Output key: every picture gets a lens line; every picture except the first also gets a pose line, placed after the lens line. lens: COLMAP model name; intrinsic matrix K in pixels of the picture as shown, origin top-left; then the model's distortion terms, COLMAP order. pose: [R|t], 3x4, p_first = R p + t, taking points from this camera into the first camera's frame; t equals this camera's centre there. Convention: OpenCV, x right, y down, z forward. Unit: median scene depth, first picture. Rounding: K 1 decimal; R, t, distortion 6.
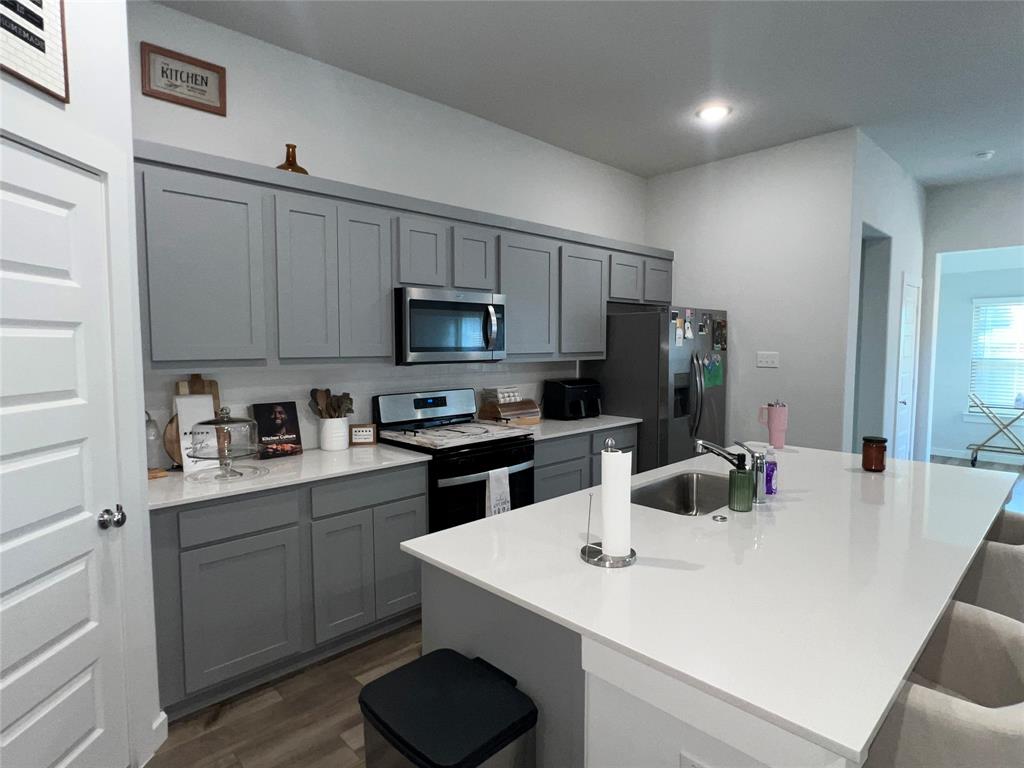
lens RADIAL K [[559.4, 0, 505.9], [0, 559.4, 380.7], [0, 0, 1]] dist [-0.005054, 0.000473]
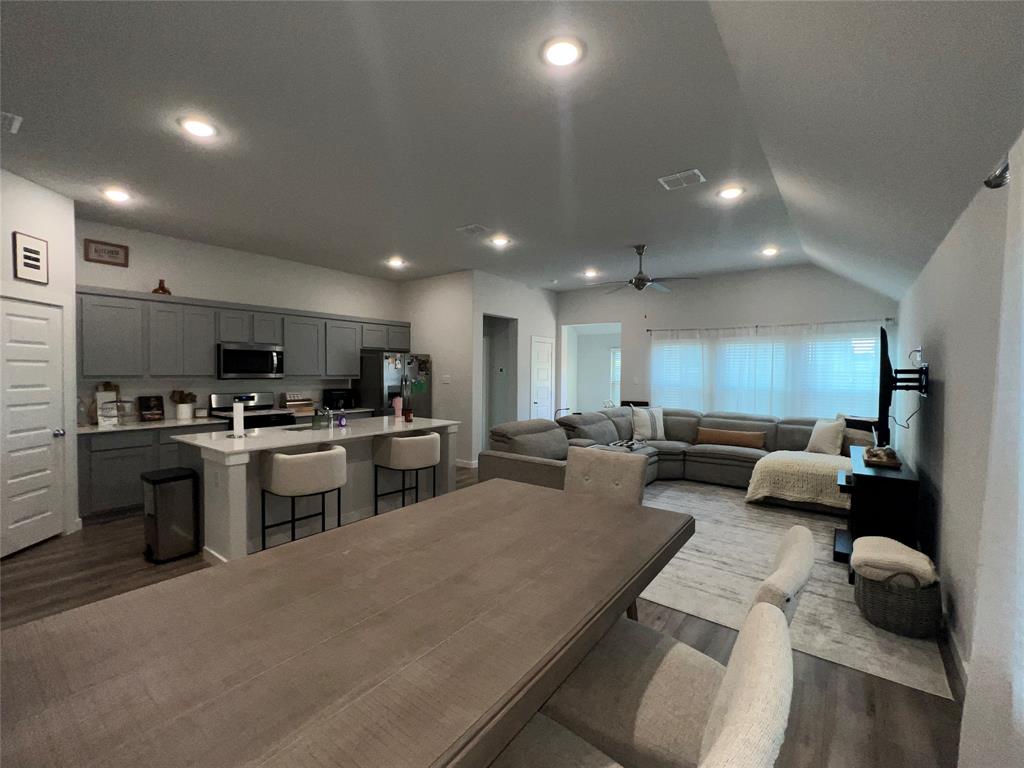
lens RADIAL K [[442.8, 0, 509.9], [0, 442.8, 379.8], [0, 0, 1]] dist [-0.001631, 0.000274]
pose [[0.987025, 0.005851, 0.160460, 0.650549], [0.001791, 0.998872, -0.047441, 0.056805], [-0.160557, 0.047113, 0.985902, -0.869987]]
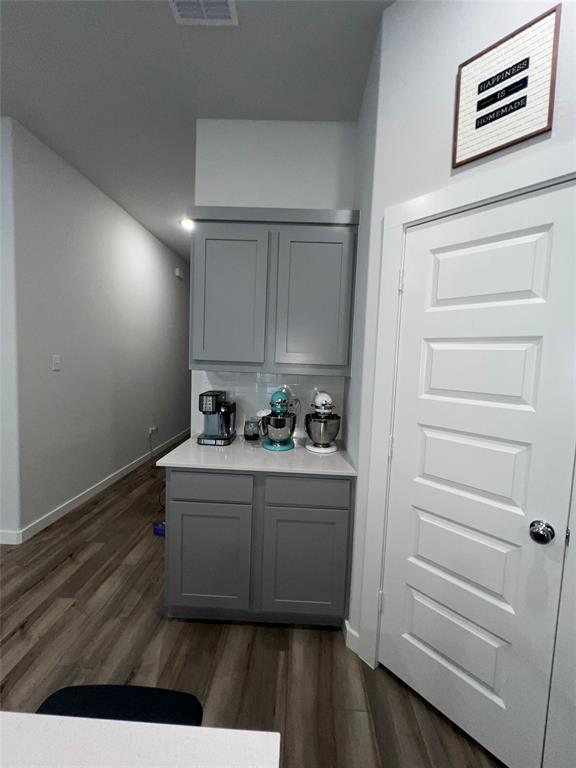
lens RADIAL K [[306.7, 0, 286.3], [0, 306.7, 382.7], [0, 0, 1]] dist [-0.002078, 0.000226]
pose [[-0.715847, 0.023528, -0.697861, -0.004120], [-0.086565, 0.988732, 0.122130, -0.025717], [0.692871, 0.147837, -0.705744, 0.612494]]
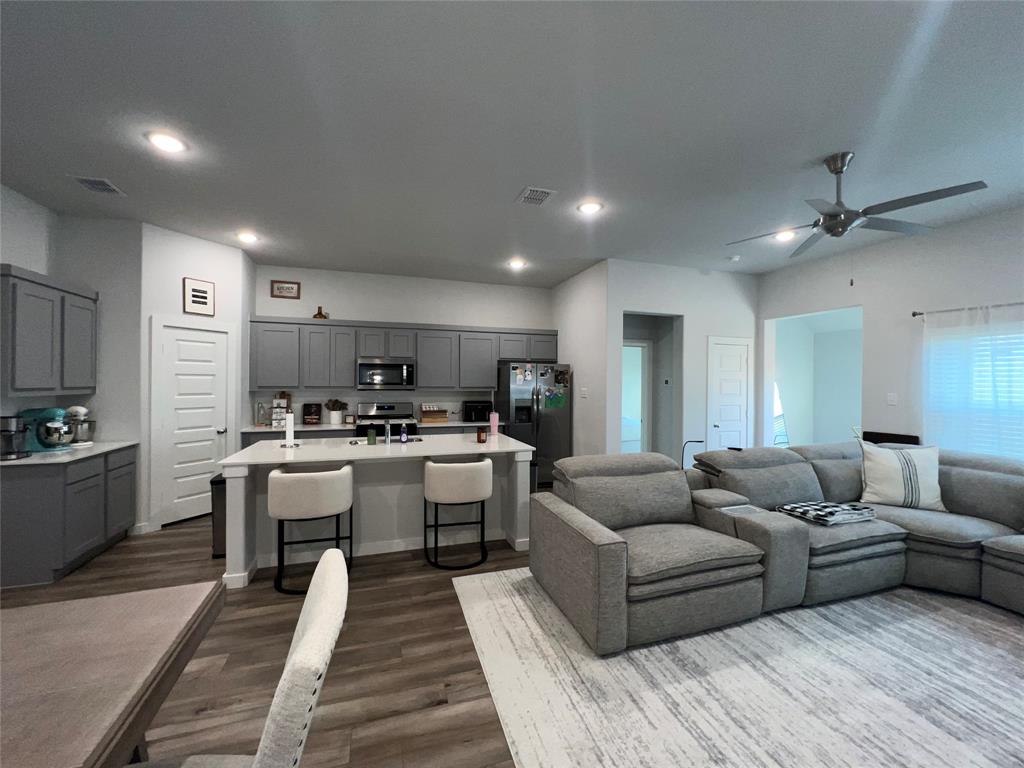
lens RADIAL K [[409.0, 0, 512.0], [0, 409.0, 380.4], [0, 0, 1]] dist [-0.002078, 0.000226]
pose [[0.904768, 0.006530, -0.425855, 1.181151], [-0.037473, 0.997225, -0.064323, 0.018150], [0.424253, 0.074156, 0.902502, -0.319496]]
